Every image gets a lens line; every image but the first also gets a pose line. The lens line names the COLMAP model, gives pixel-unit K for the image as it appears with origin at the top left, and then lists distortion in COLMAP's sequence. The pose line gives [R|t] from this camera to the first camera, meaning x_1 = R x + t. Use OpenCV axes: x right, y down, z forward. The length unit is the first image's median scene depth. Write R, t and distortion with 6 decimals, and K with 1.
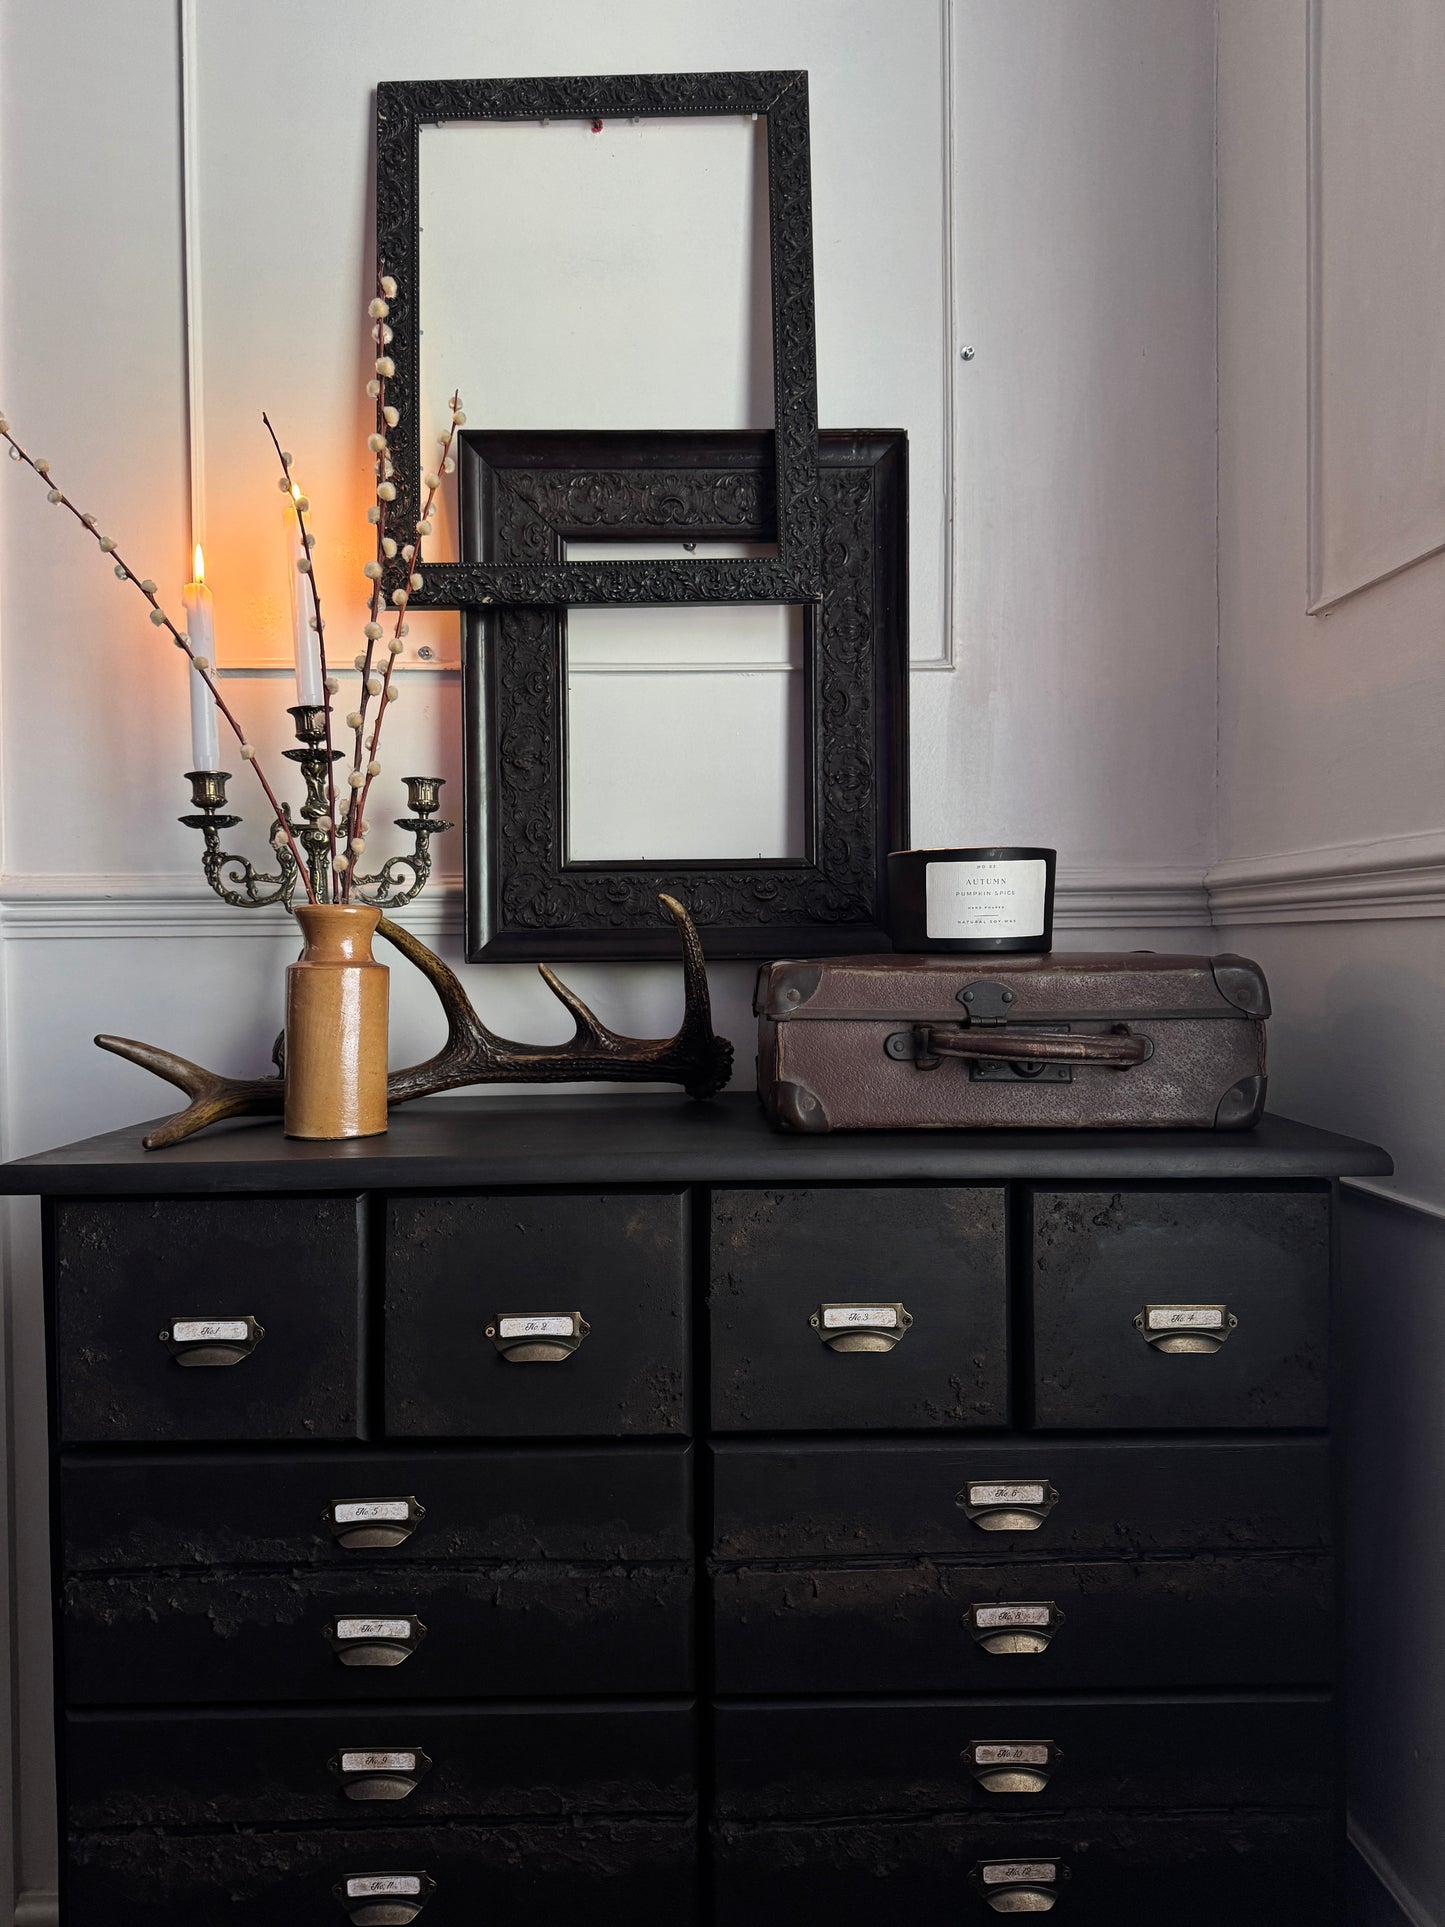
lens RADIAL K [[1364.0, 0, 721.1], [0, 1364.0, 964.7], [0, 0, 1]] dist [0.027275, -0.039333]
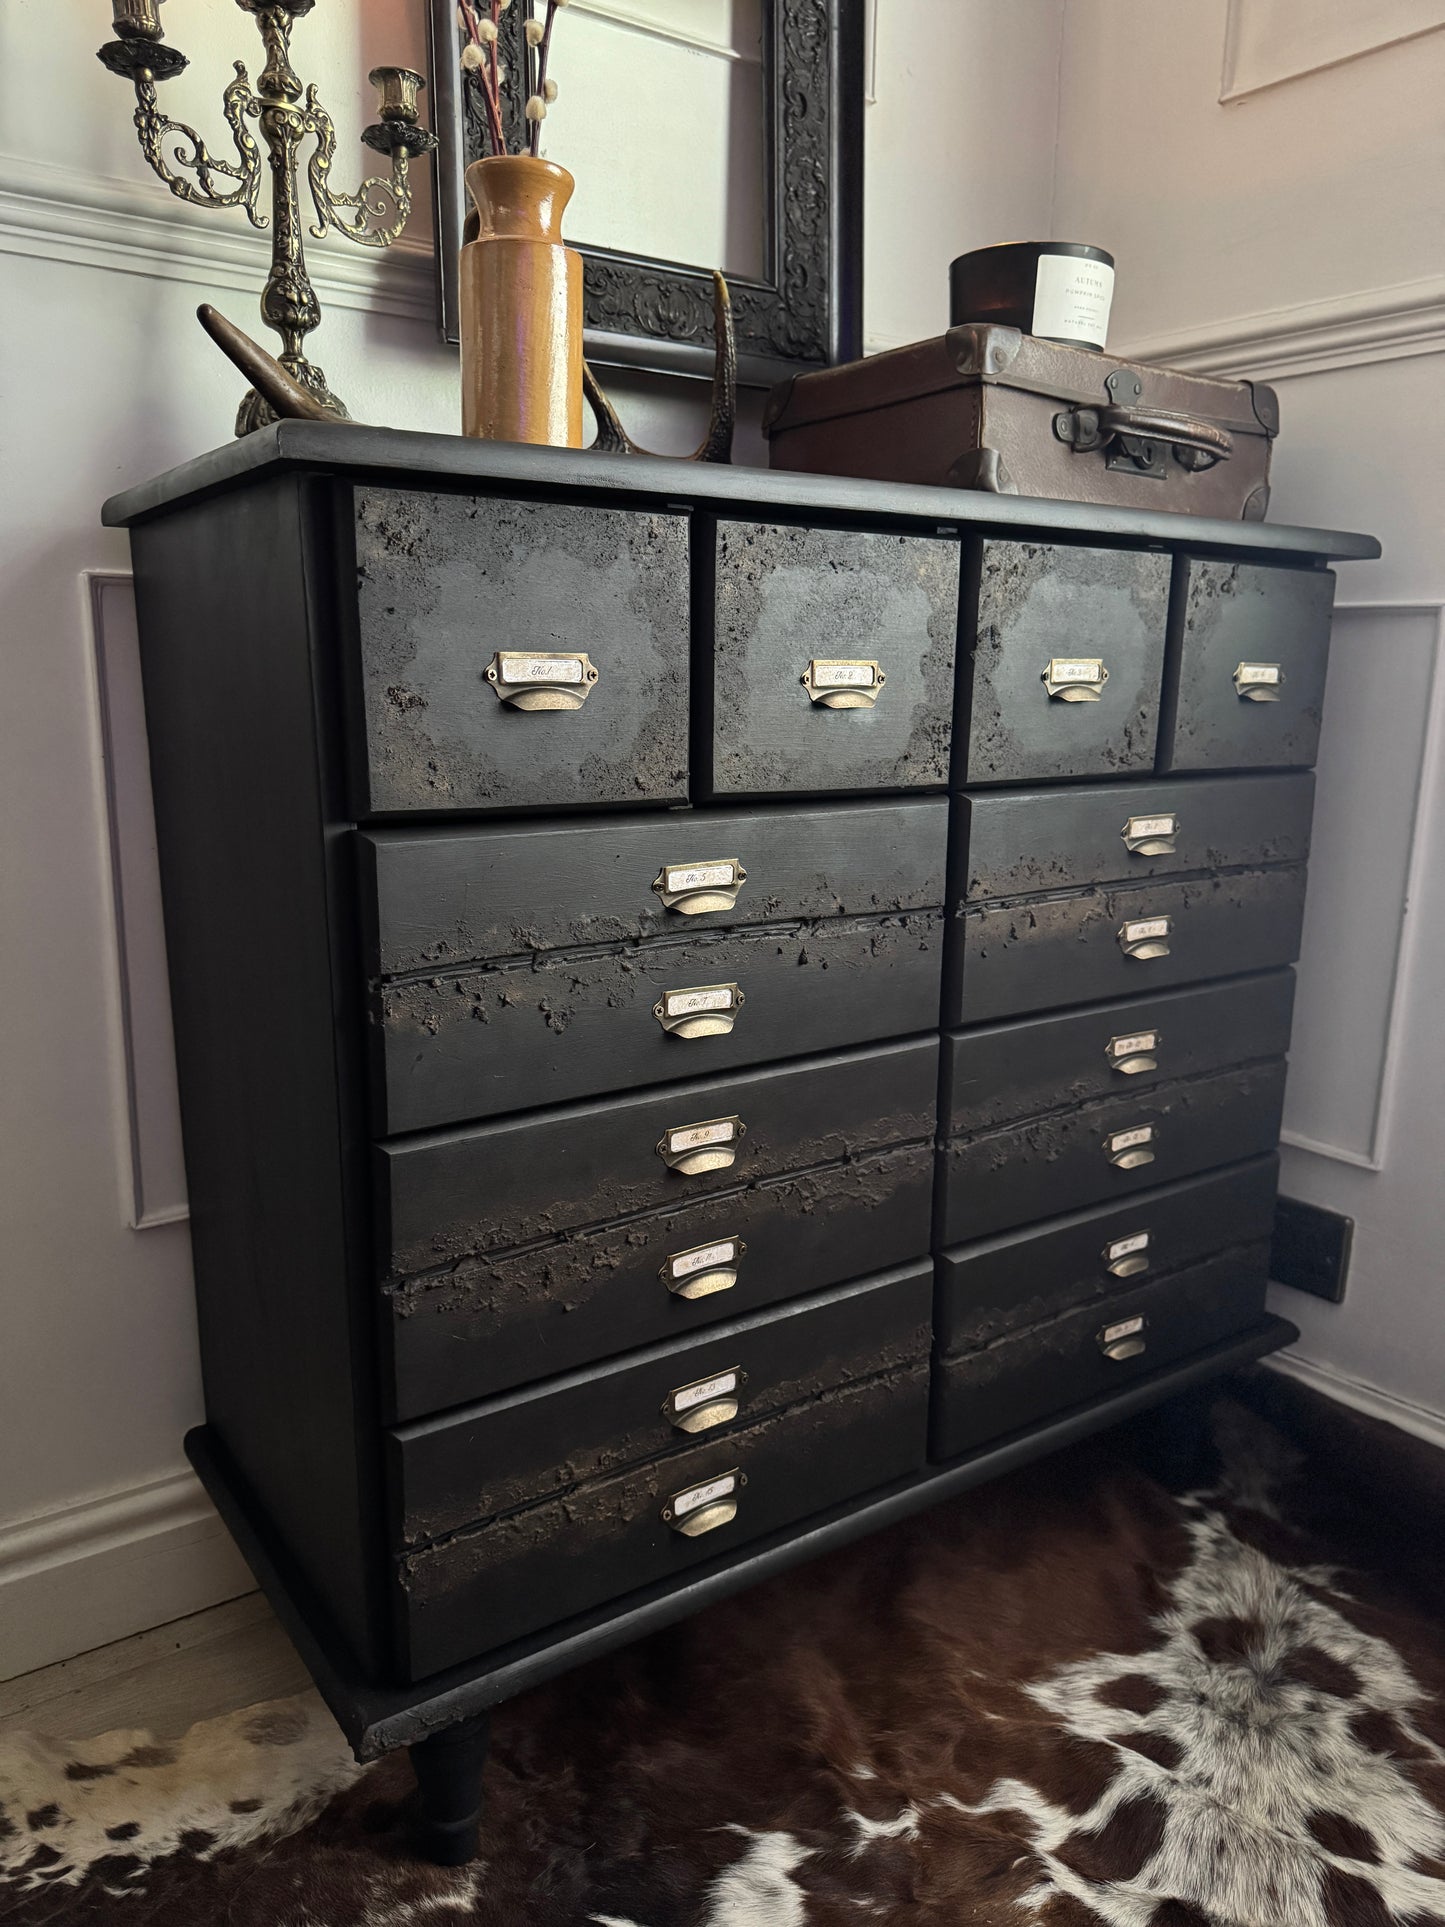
lens RADIAL K [[1364.0, 0, 714.7], [0, 1364.0, 964.5], [0, 0, 1]] dist [0.027275, -0.039333]
pose [[0.825736, -0.099812, 0.555155, -0.690658], [-0.014622, 0.980100, 0.197963, 0.251764], [-0.563867, -0.171583, 0.807845, 0.226929]]
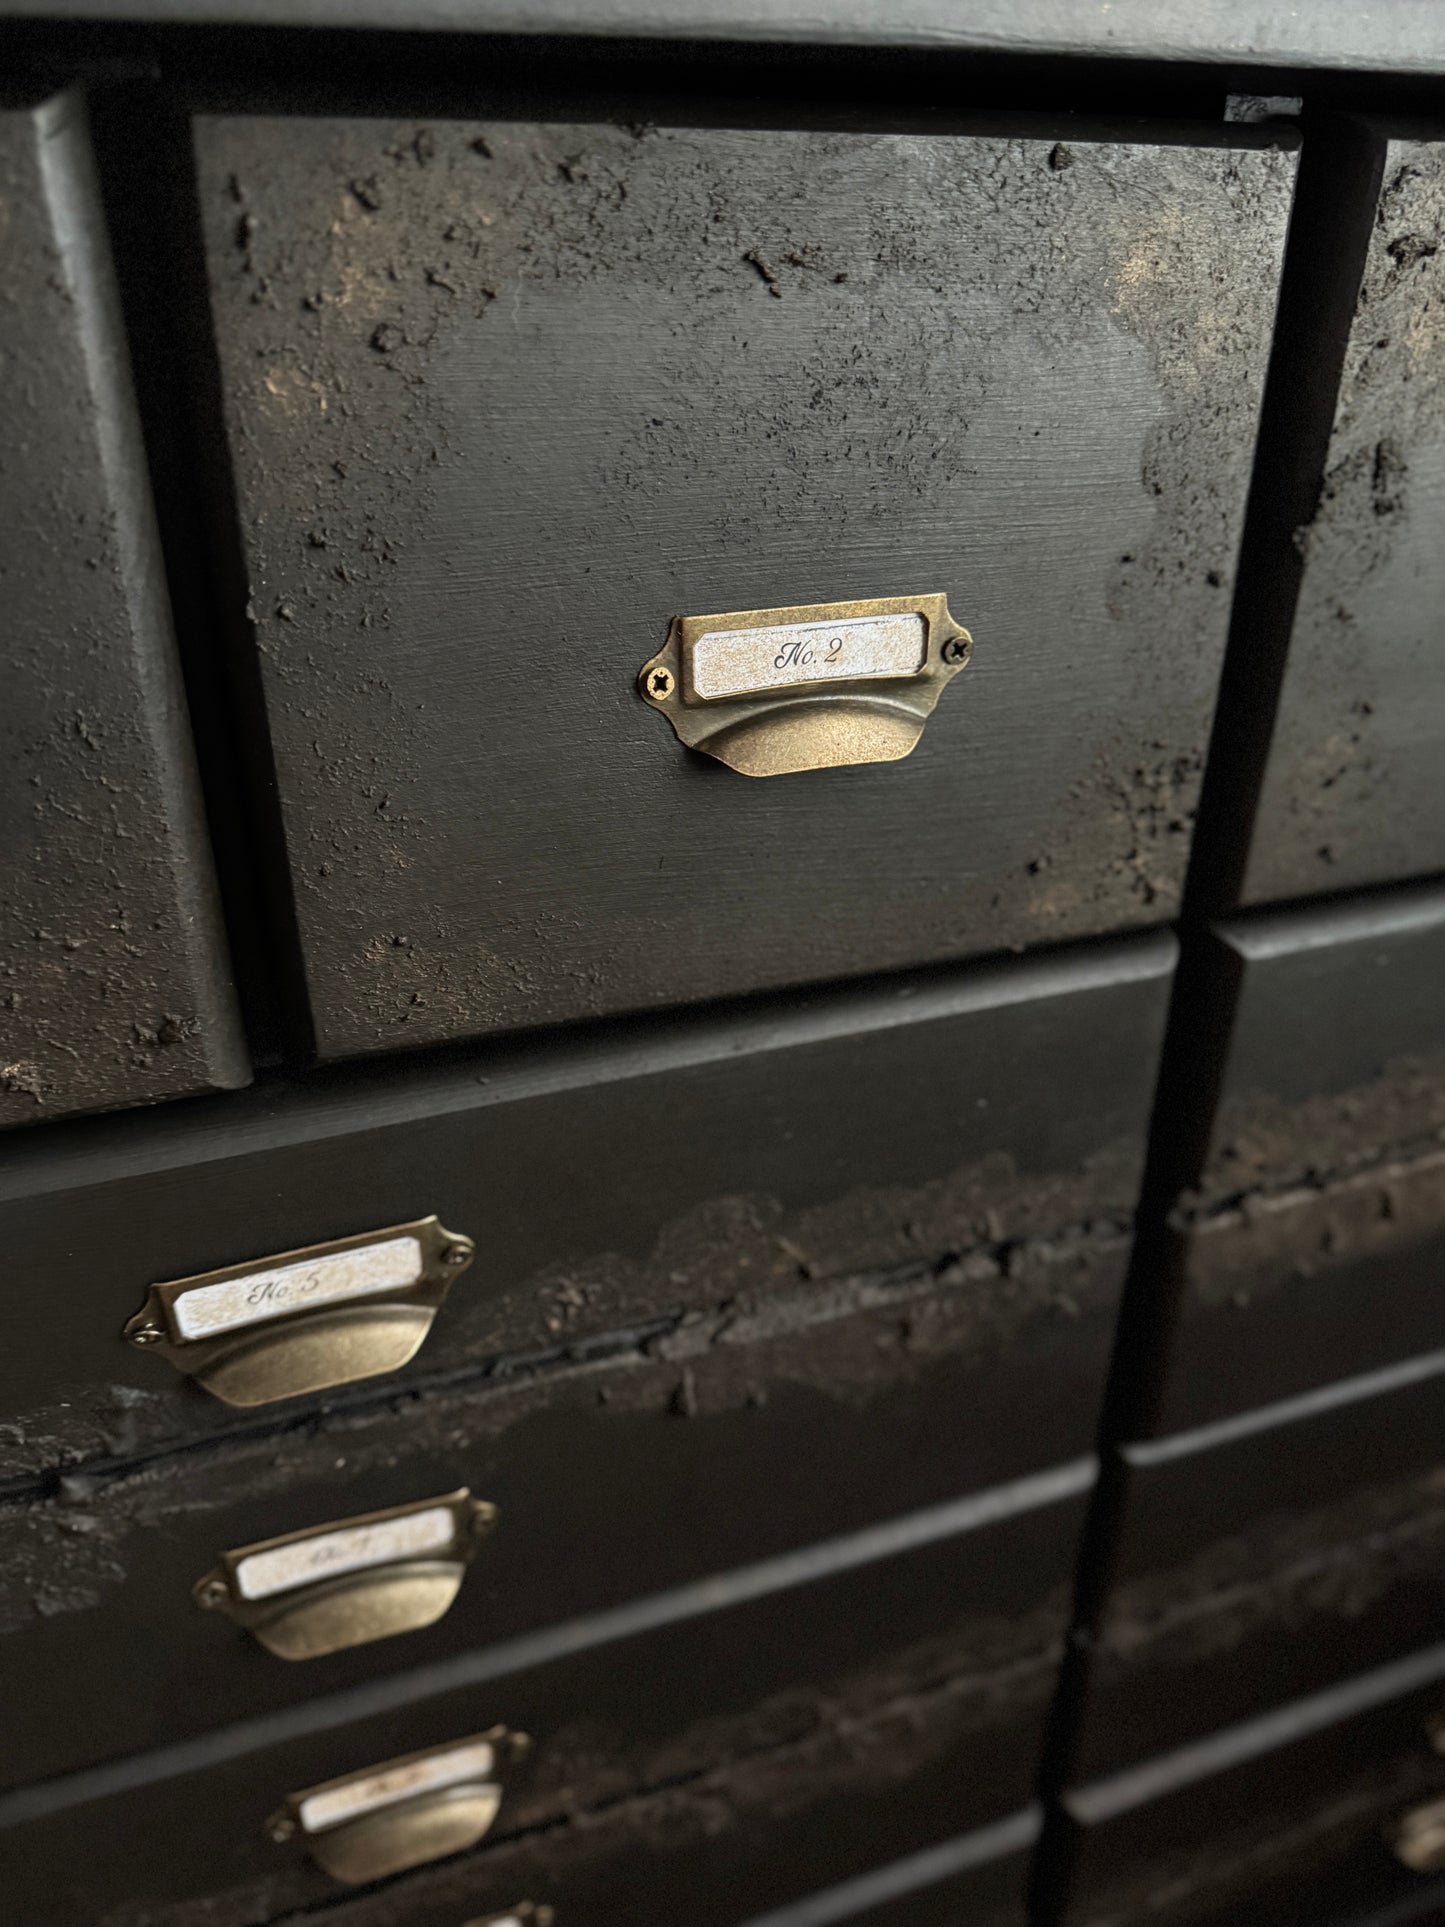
lens RADIAL K [[1420.4, 0, 722.8], [0, 1420.4, 964.7], [0, 0, 1]] dist [-0.024791, -0.015972]
pose [[0.940366, -0.143814, 0.308269, -0.230733], [-0.008836, 0.895601, 0.444771, 0.175289], [-0.340051, -0.420971, 0.840921, 0.665470]]
